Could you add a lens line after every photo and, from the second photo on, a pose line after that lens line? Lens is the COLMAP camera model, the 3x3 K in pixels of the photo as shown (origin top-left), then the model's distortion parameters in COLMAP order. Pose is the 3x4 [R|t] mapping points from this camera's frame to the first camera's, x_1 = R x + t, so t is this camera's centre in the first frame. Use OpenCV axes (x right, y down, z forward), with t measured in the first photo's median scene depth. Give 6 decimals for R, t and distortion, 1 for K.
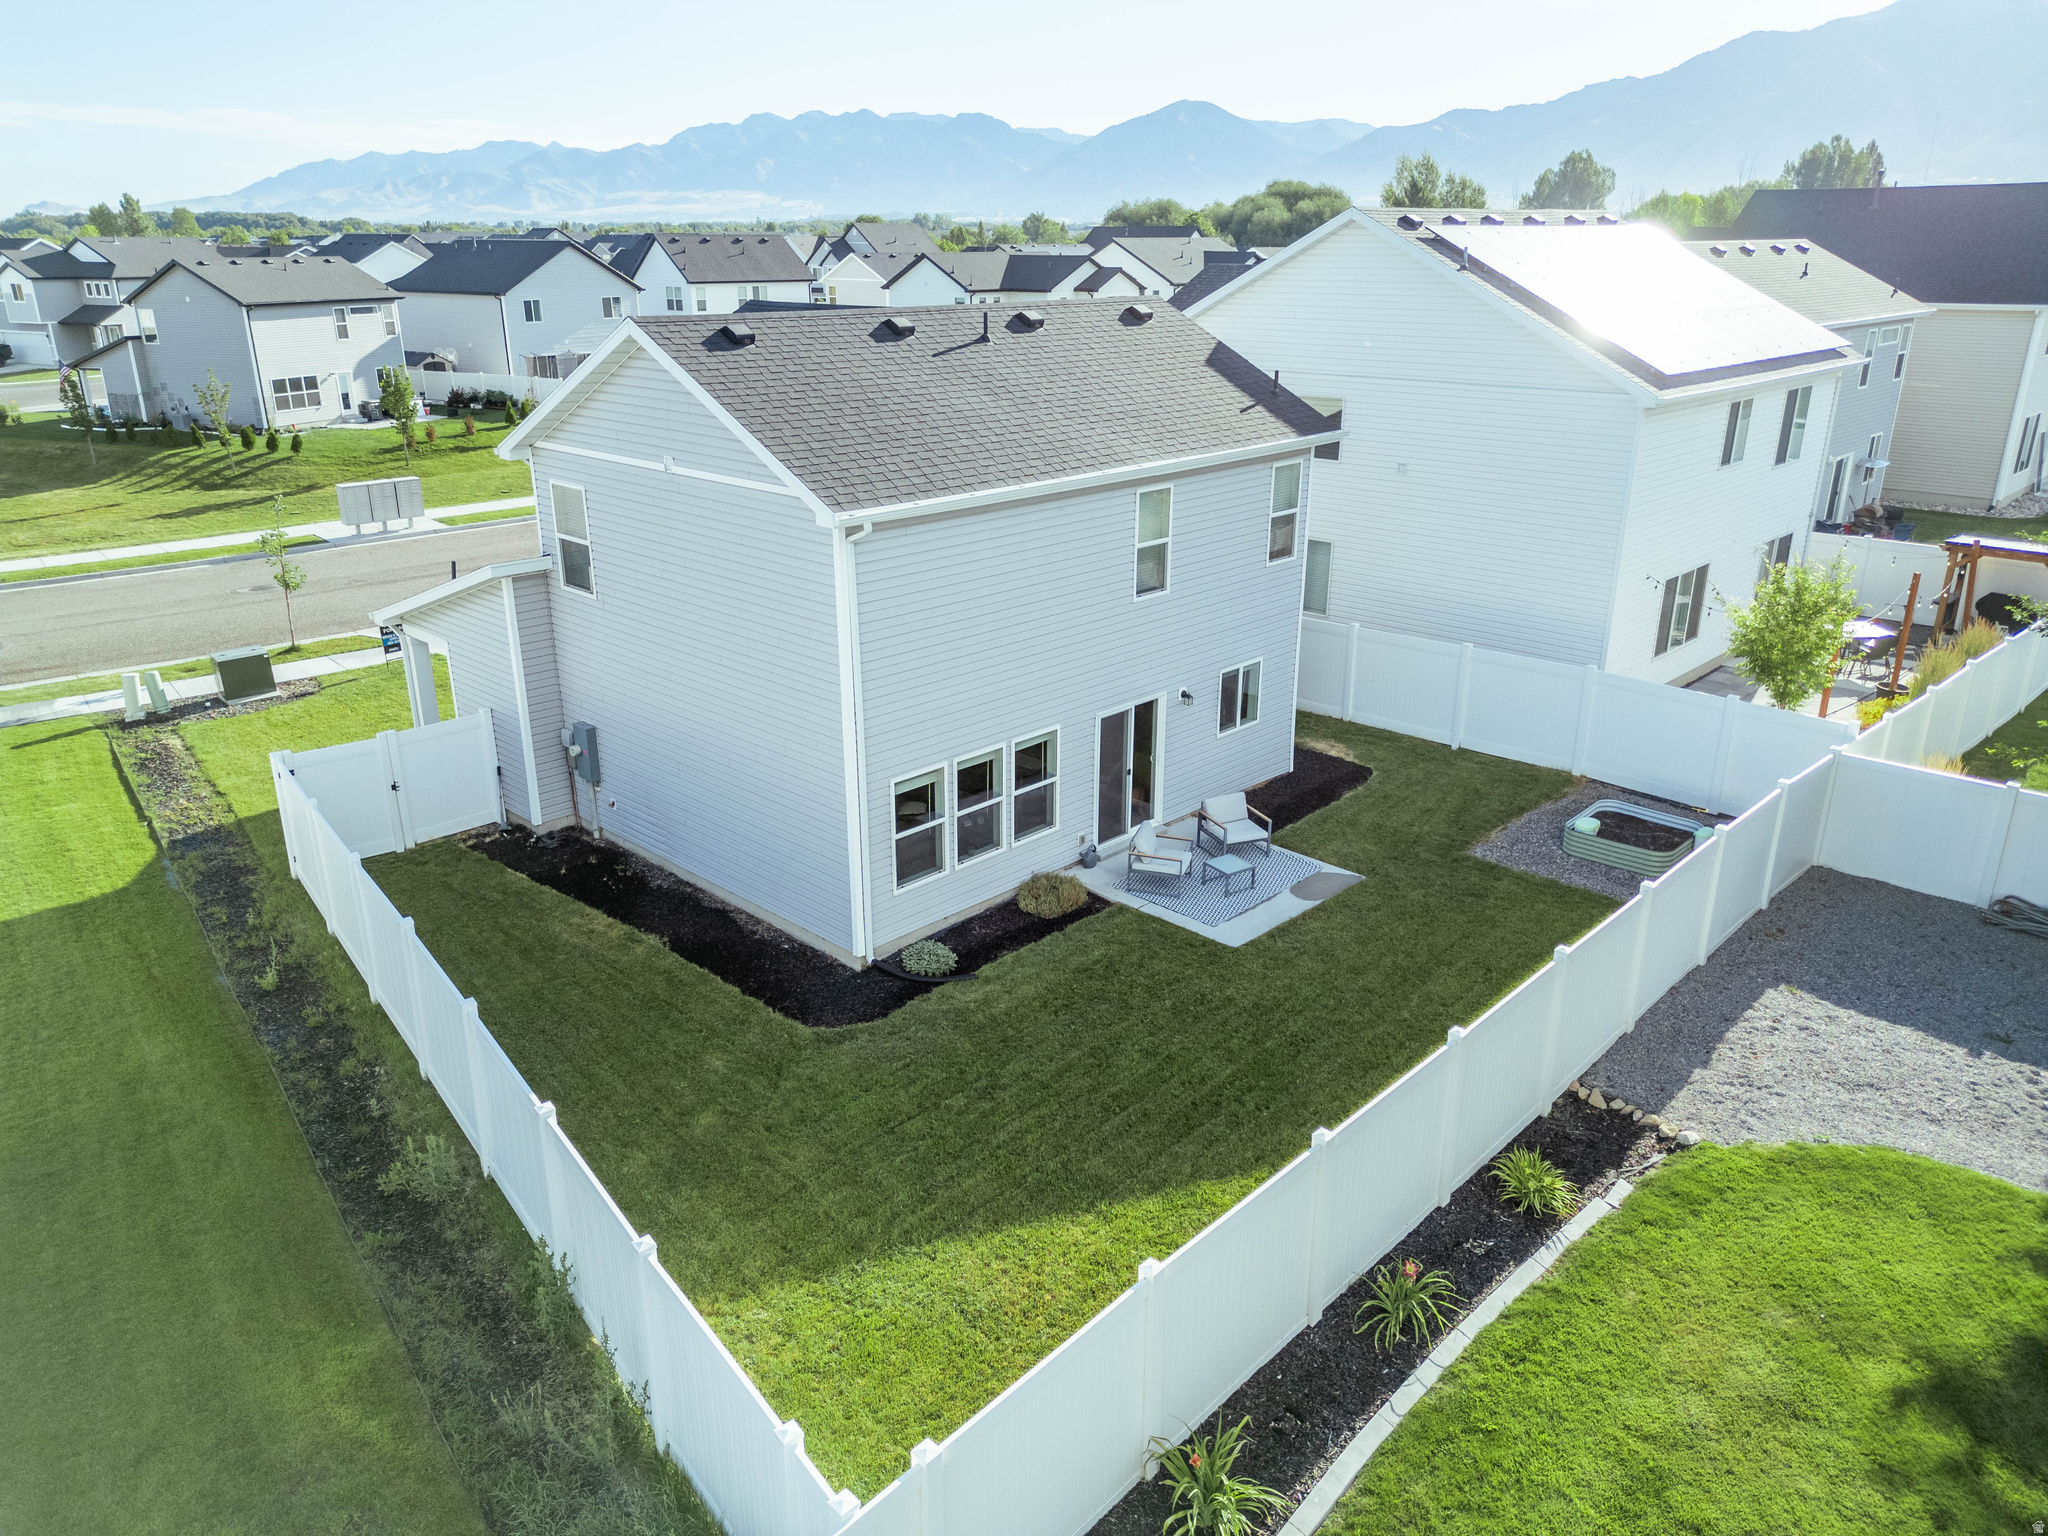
lens RADIAL K [[1435.1, 0, 1025.4], [0, 1435.1, 764.7], [0, 0, 1]] dist [0.061722, -0.048561]
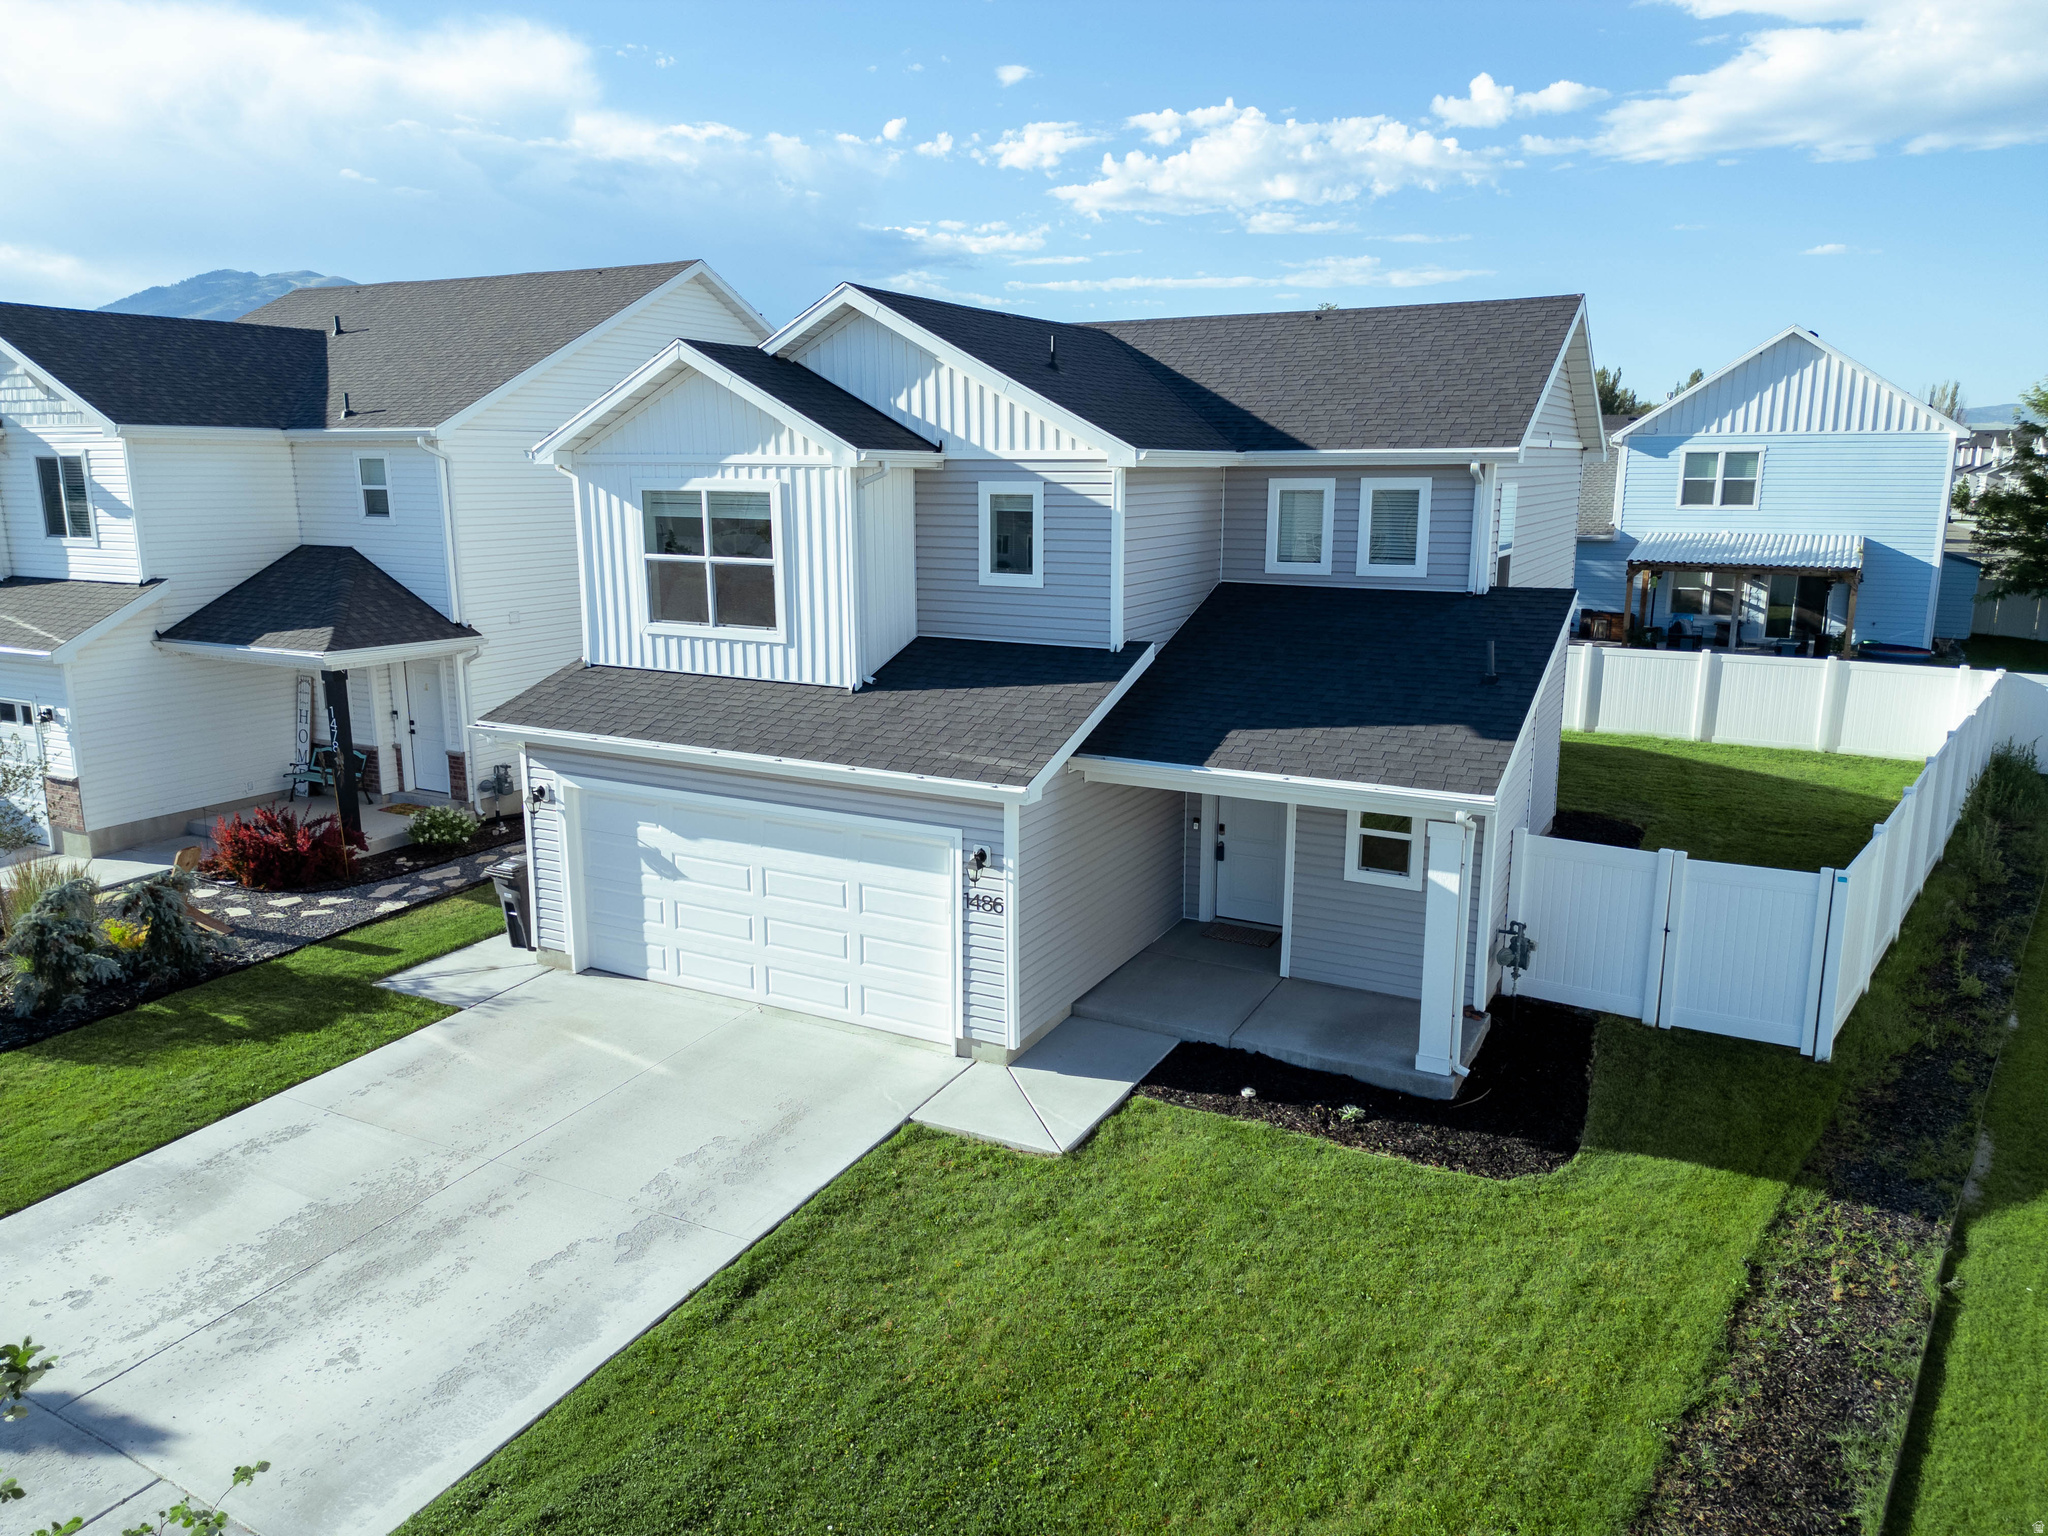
lens RADIAL K [[1432.8, 0, 1025.4], [0, 1432.8, 767.2], [0, 0, 1]] dist [0.079628, -0.081086]
pose [[-0.276389, -0.199509, 0.940109, -1.123568], [0.327822, 0.899973, 0.287370, -0.404885], [-0.903406, 0.387614, -0.183340, 1.565846]]
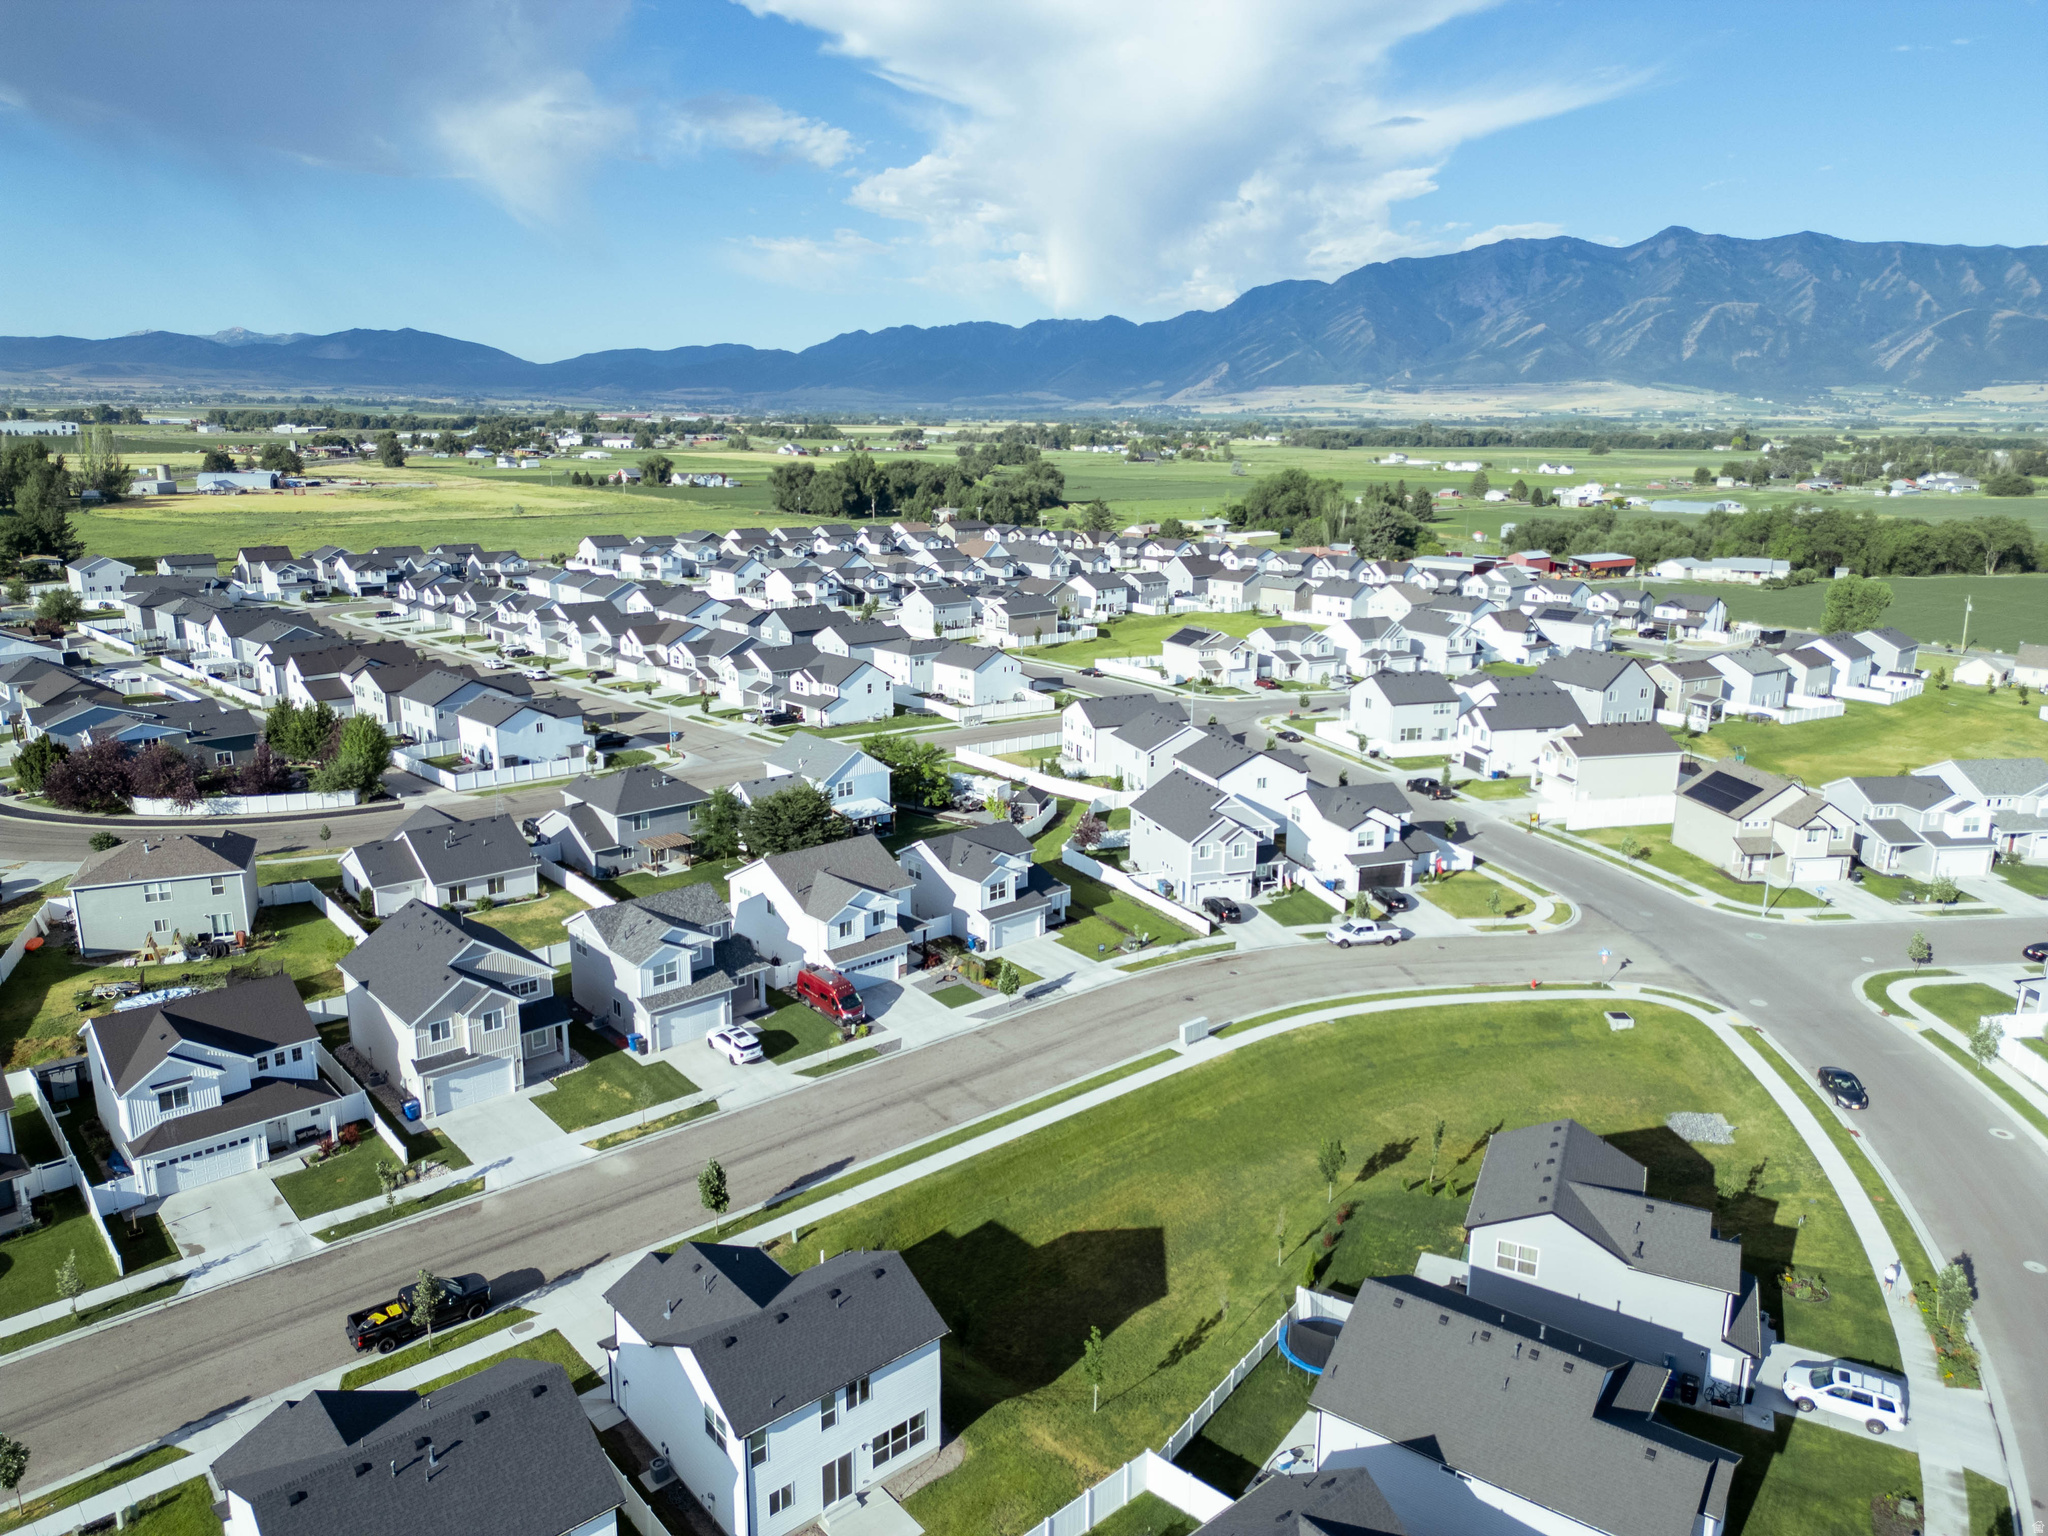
lens RADIAL K [[1423.2, 0, 1024.0], [0, 1423.2, 768.0], [0, 0, 1]] dist [0.115425, -0.136298]
pose [[-0.996925, -0.024915, 0.074292, -0.831604], [0.020842, 0.829639, 0.557912, -4.341304], [-0.075536, 0.557745, -0.826568, 6.482069]]
